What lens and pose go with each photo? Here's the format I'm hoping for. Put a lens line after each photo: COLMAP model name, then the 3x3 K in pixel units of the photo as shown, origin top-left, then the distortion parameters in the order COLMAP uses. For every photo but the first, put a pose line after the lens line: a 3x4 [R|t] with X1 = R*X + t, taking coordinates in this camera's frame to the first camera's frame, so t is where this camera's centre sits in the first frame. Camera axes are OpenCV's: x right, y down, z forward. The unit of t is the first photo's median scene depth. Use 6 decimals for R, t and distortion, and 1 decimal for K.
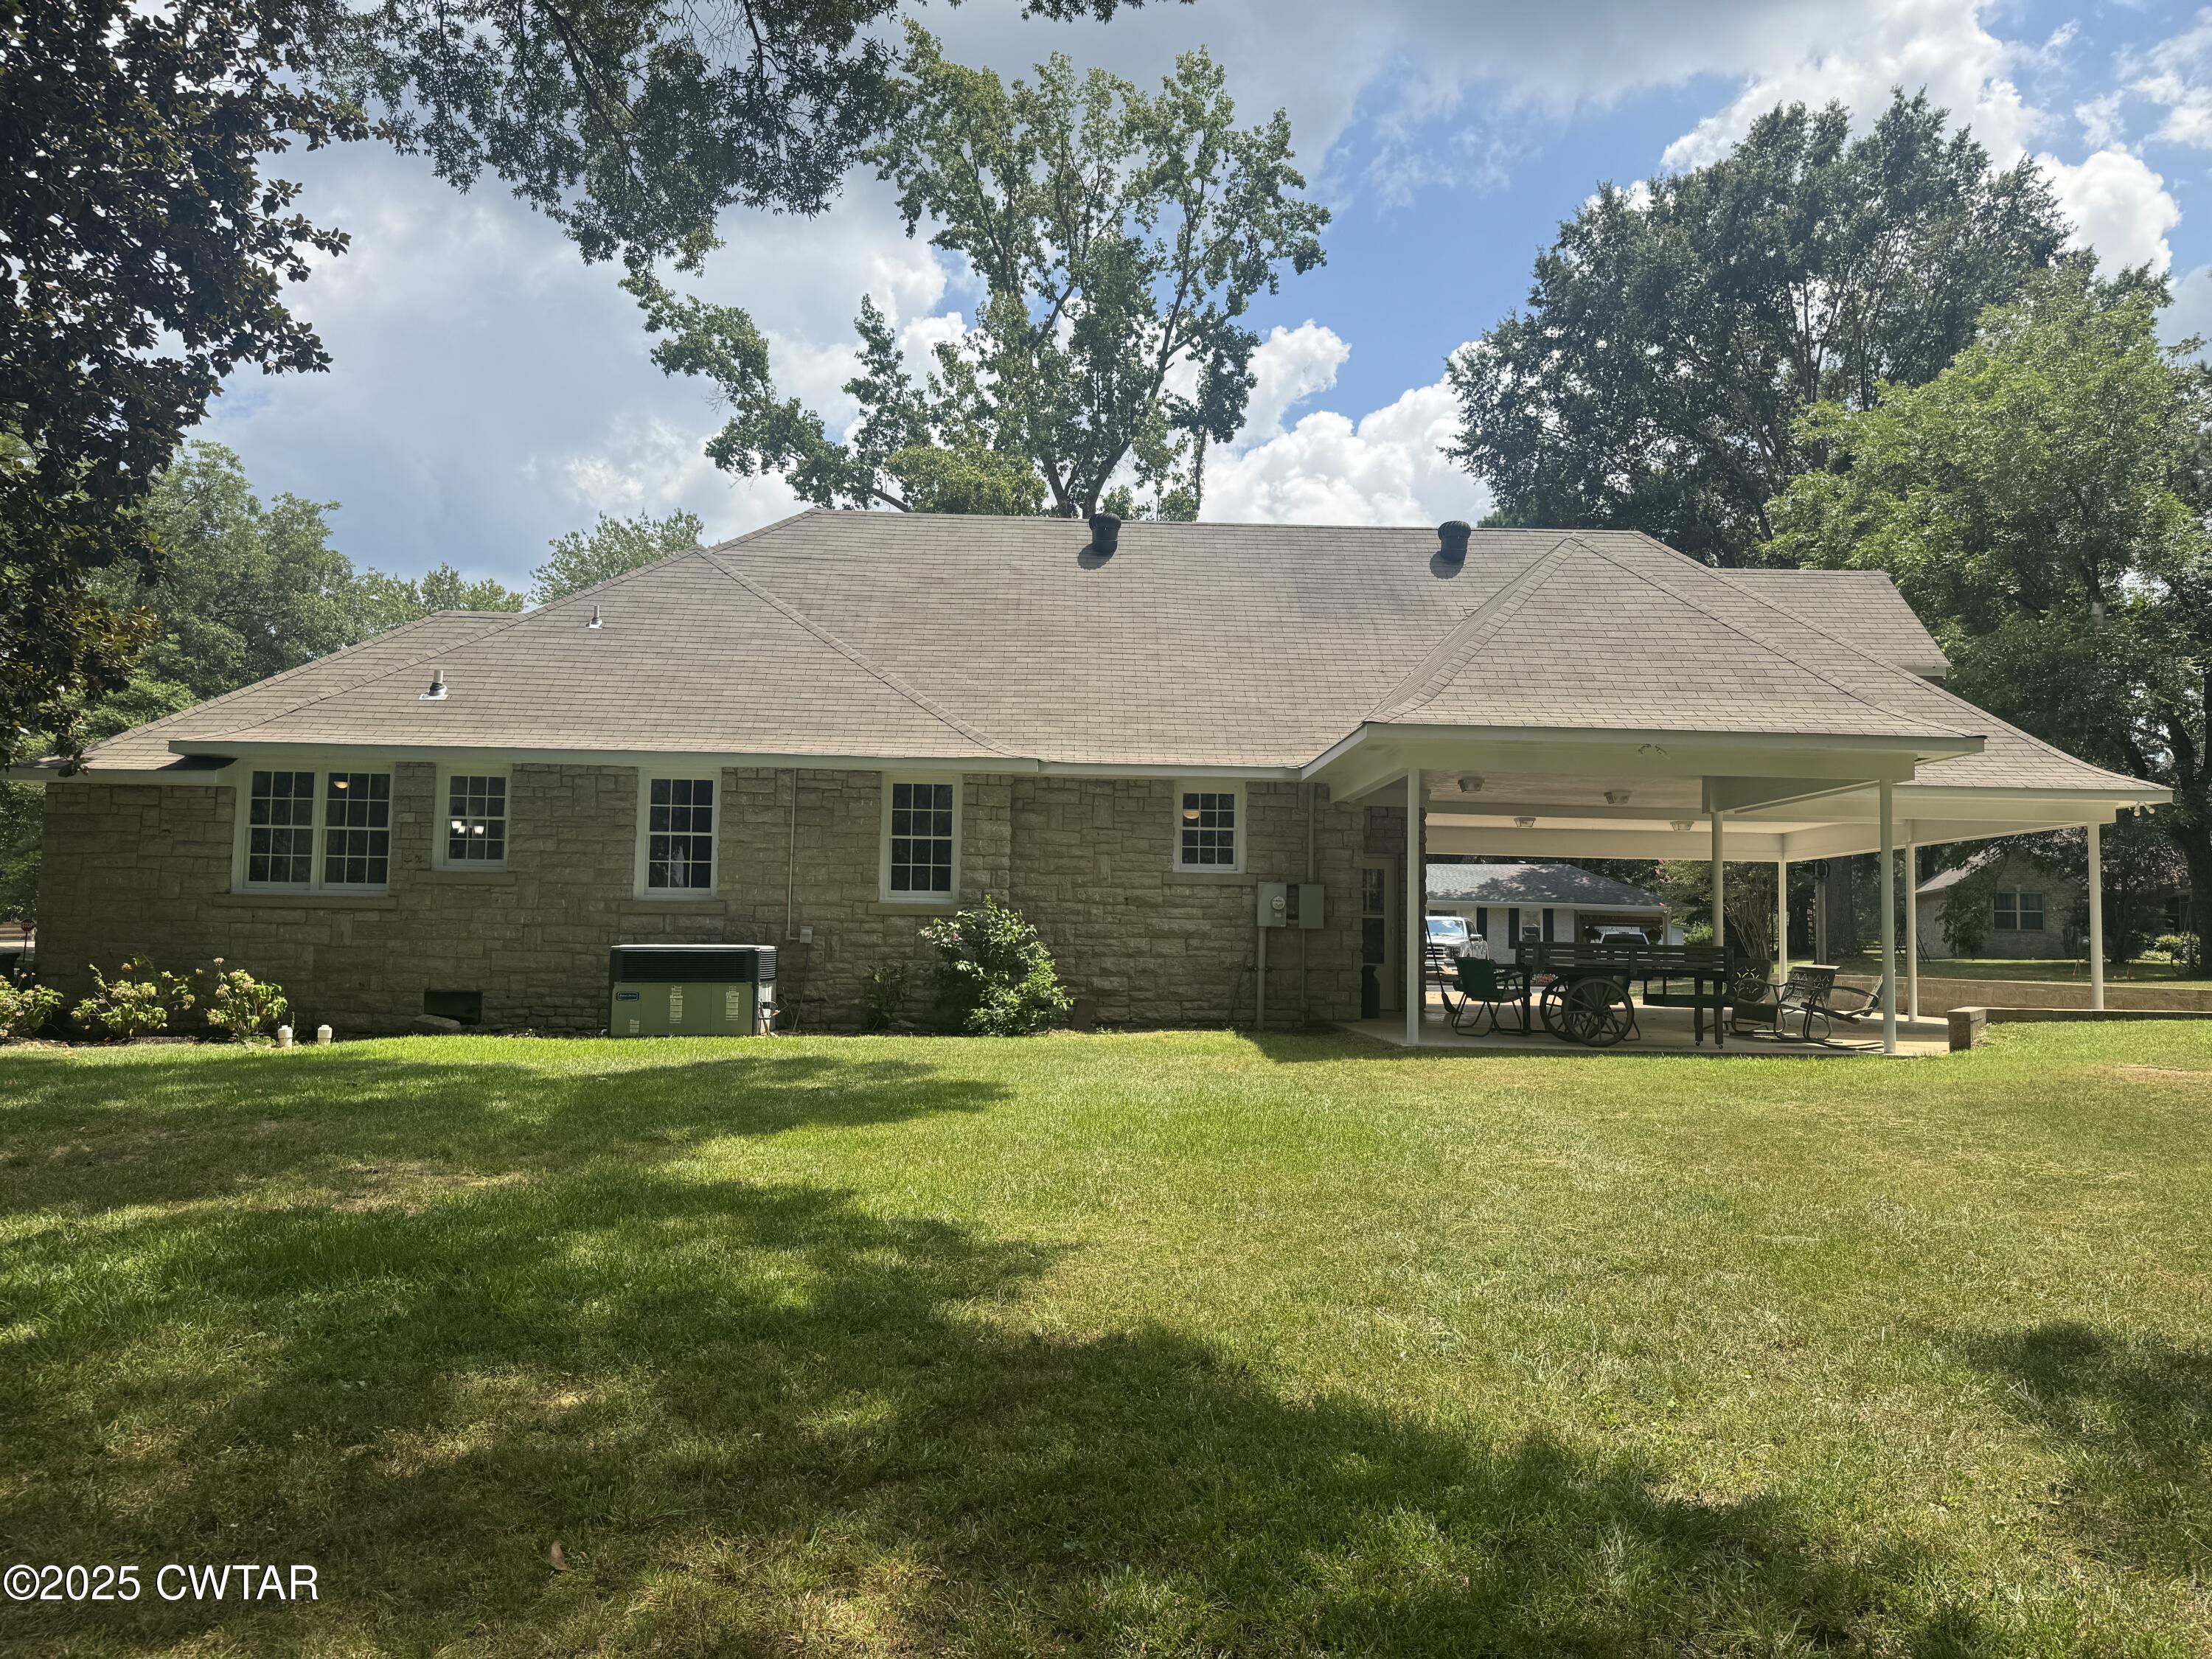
lens RADIAL K [[1544.7, 0, 1106.0], [0, 1544.7, 829.5], [0, 0, 1]] dist [0.135632, -0.214191]
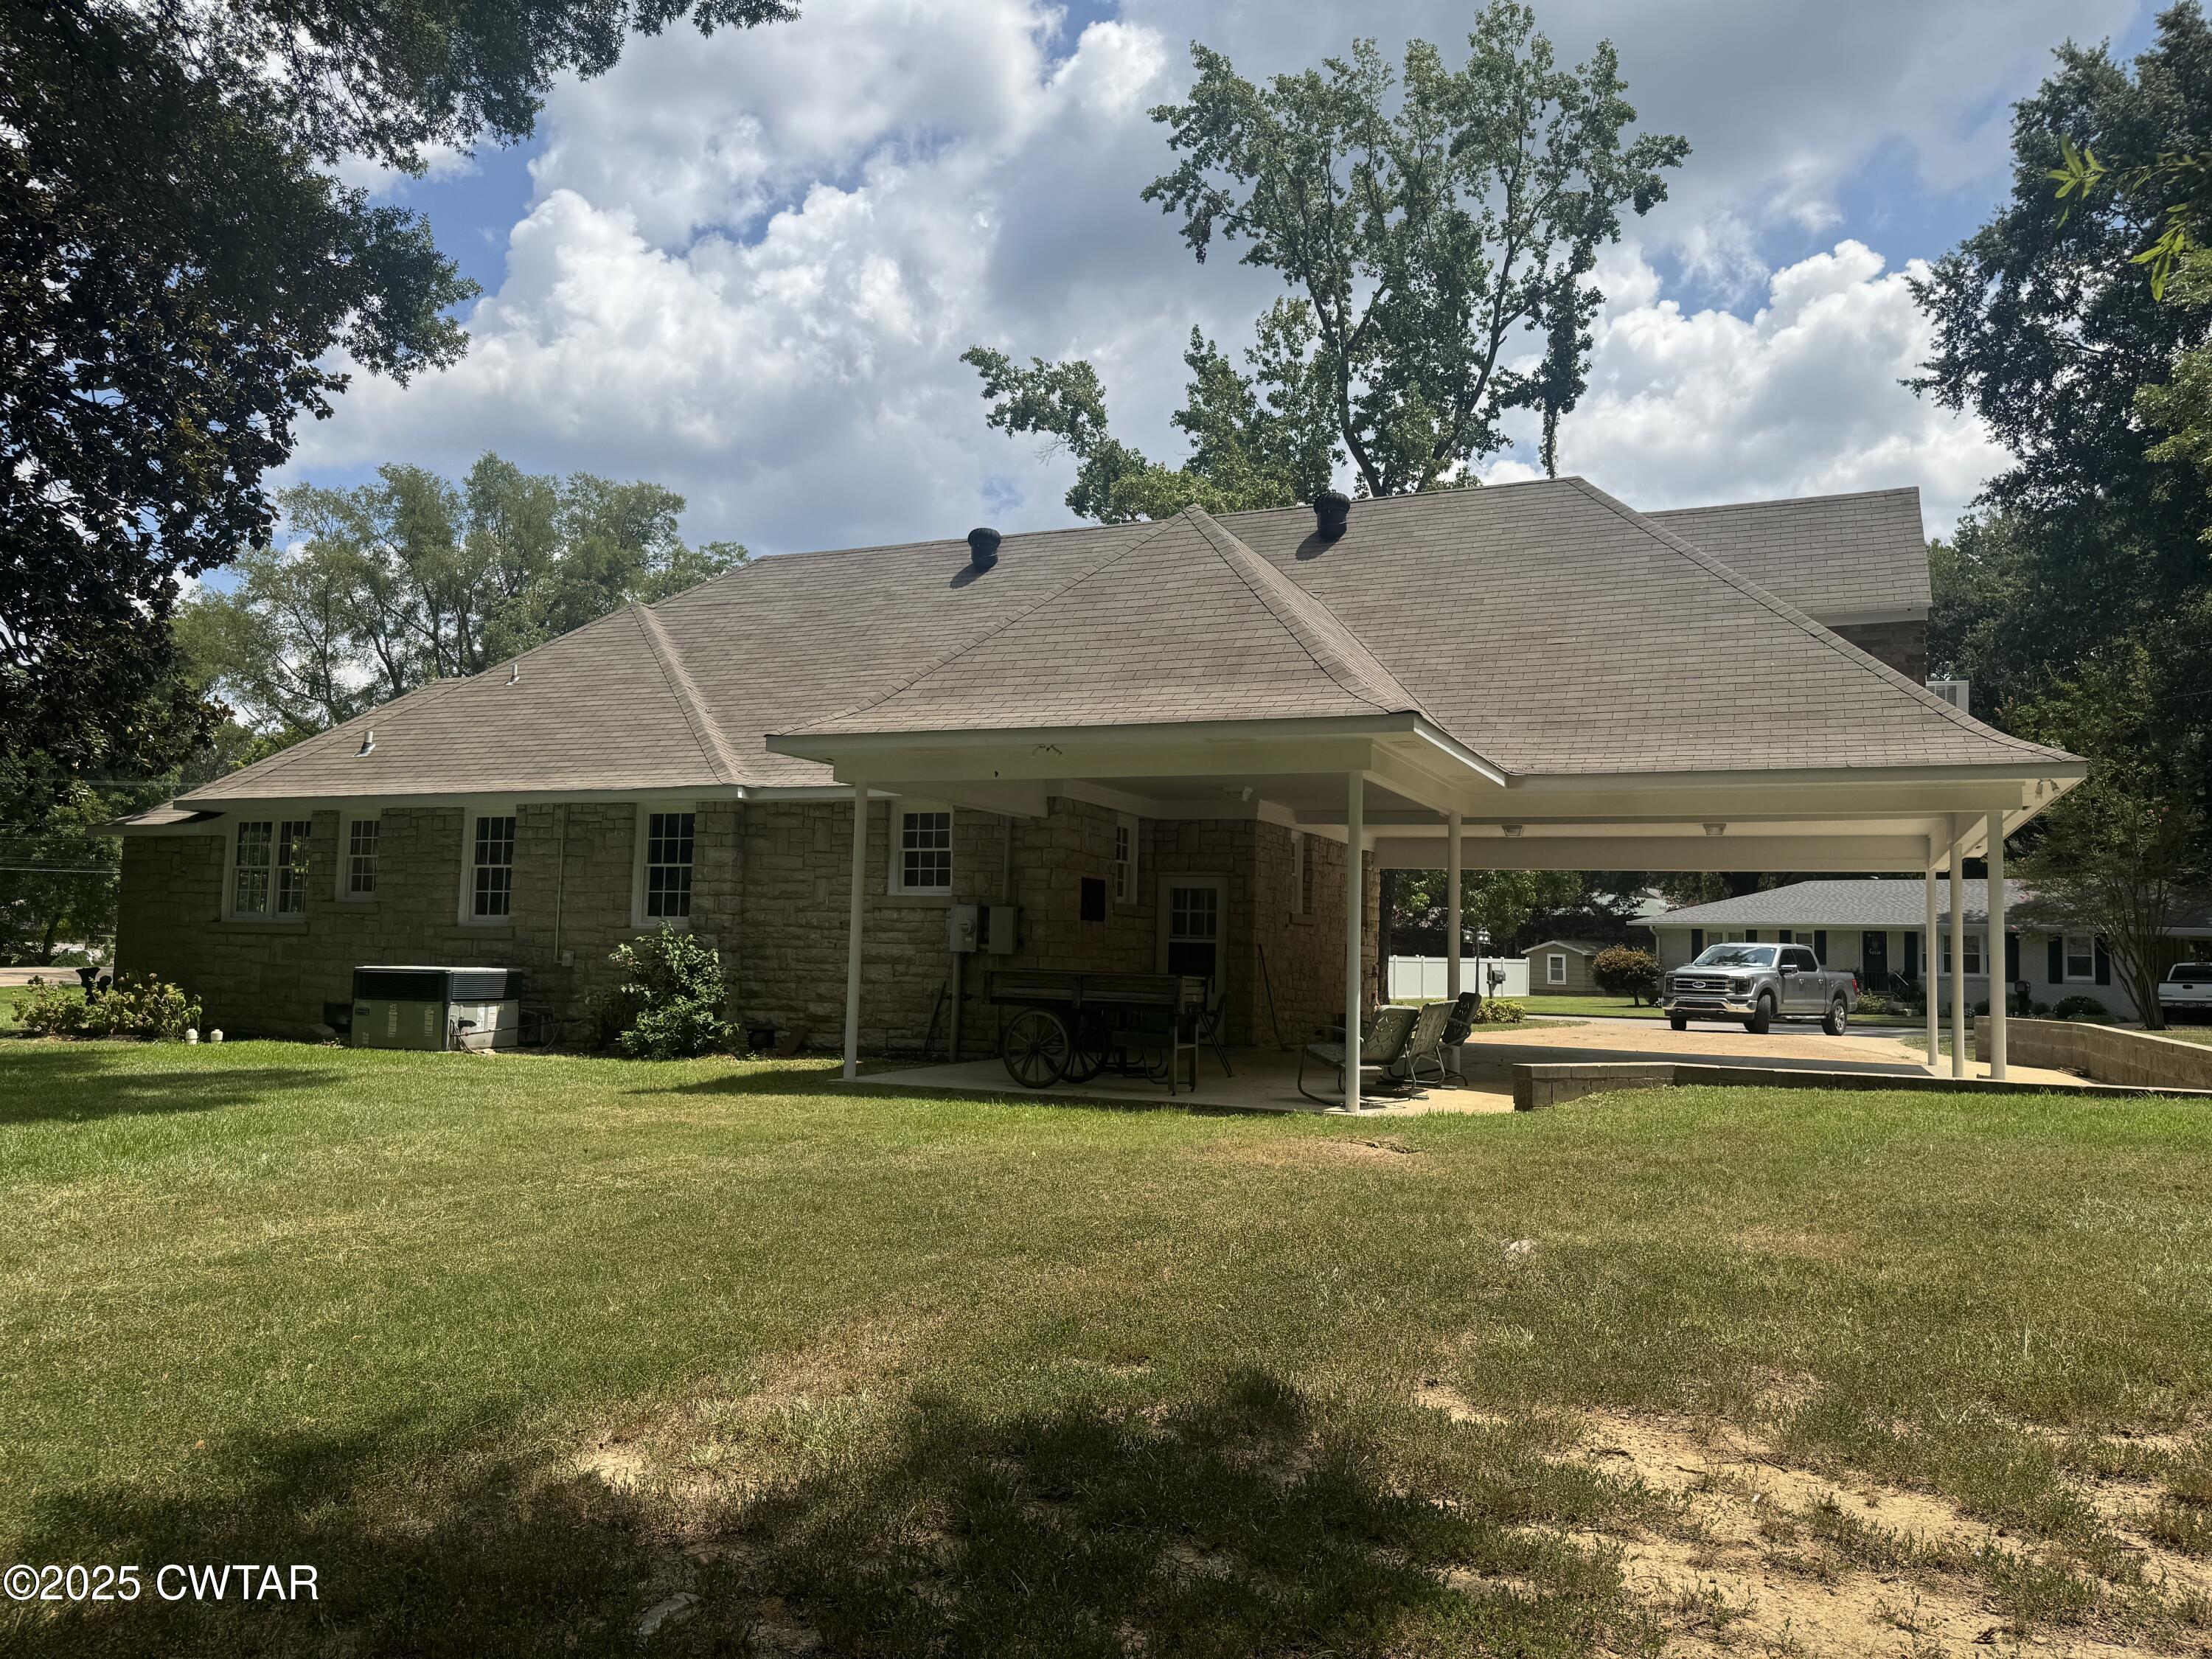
lens RADIAL K [[1544.7, 0, 1106.0], [0, 1544.7, 829.5], [0, 0, 1]] dist [0.135632, -0.214191]
pose [[0.898076, -0.029404, -0.438856, 0.344670], [0.022422, 0.999526, -0.021086, 0.005655], [0.439268, 0.009097, 0.898310, 0.107708]]
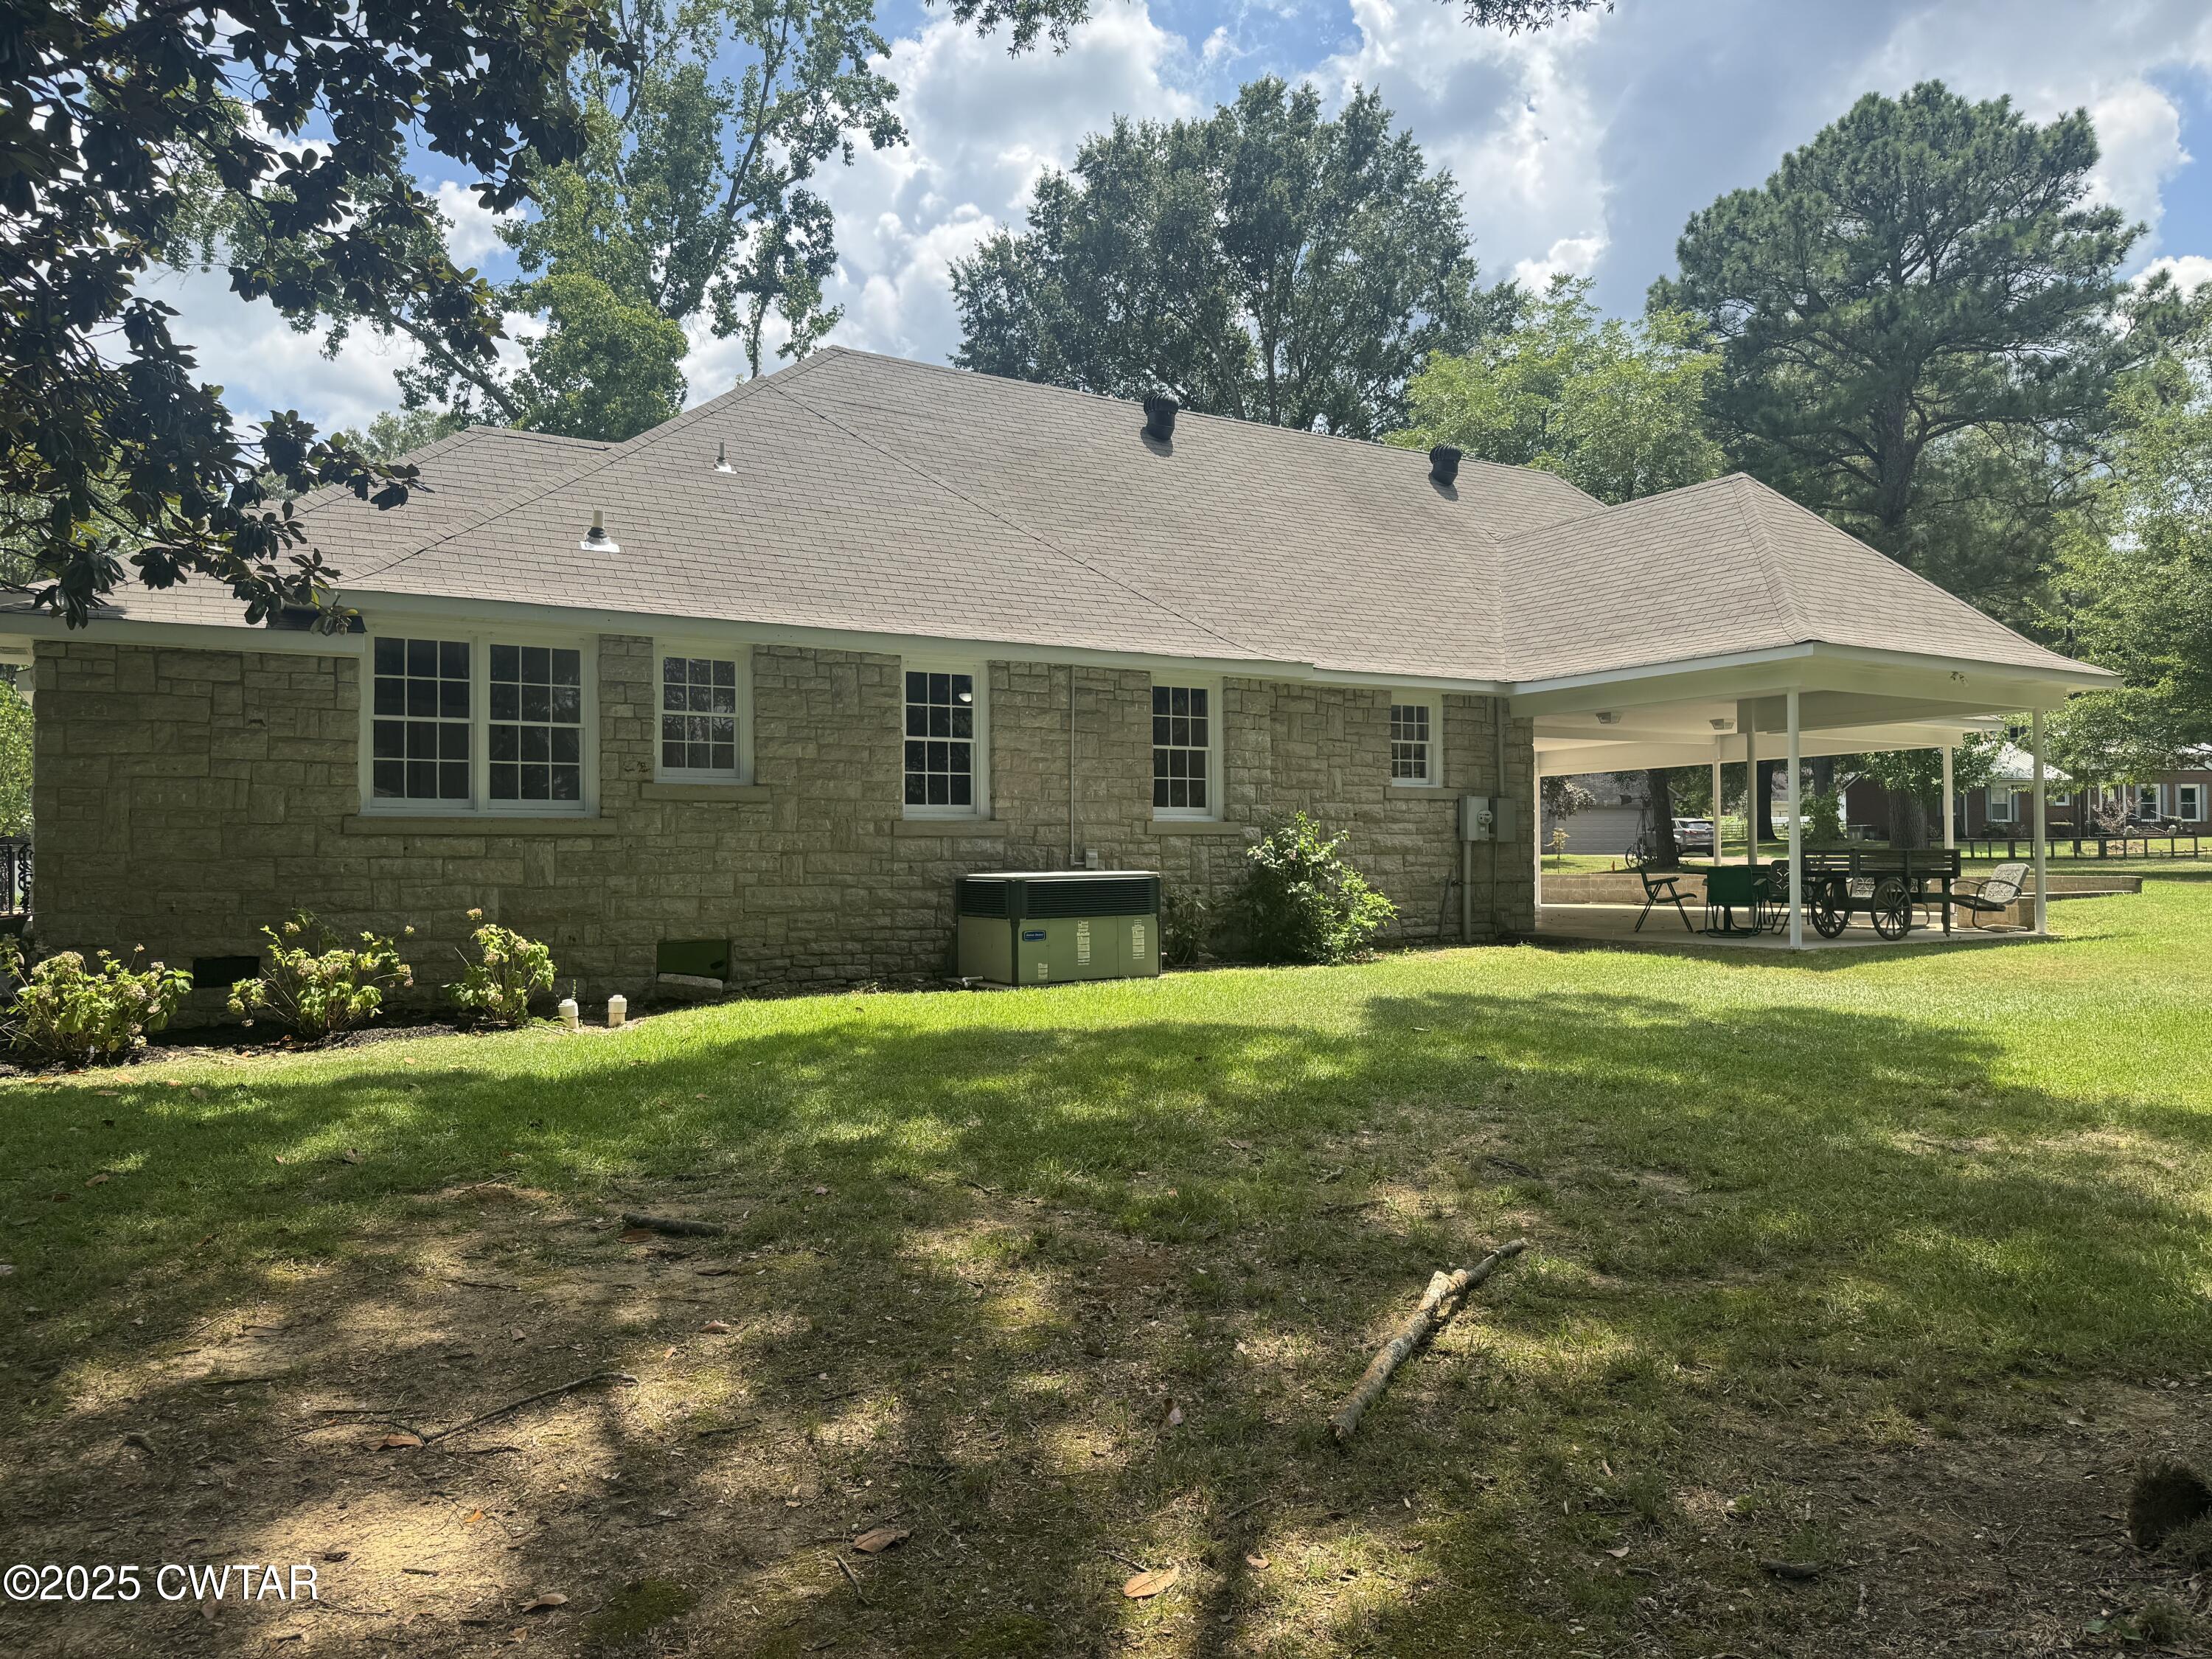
lens RADIAL K [[1547.8, 0, 1085.5], [0, 1547.8, 826.3], [0, 0, 1]] dist [0.123149, -0.216372]
pose [[0.875353, -0.012534, 0.483323, -0.340105], [-0.013504, 0.998640, 0.050355, 0.003671], [-0.483297, -0.050605, 0.873993, 0.139128]]
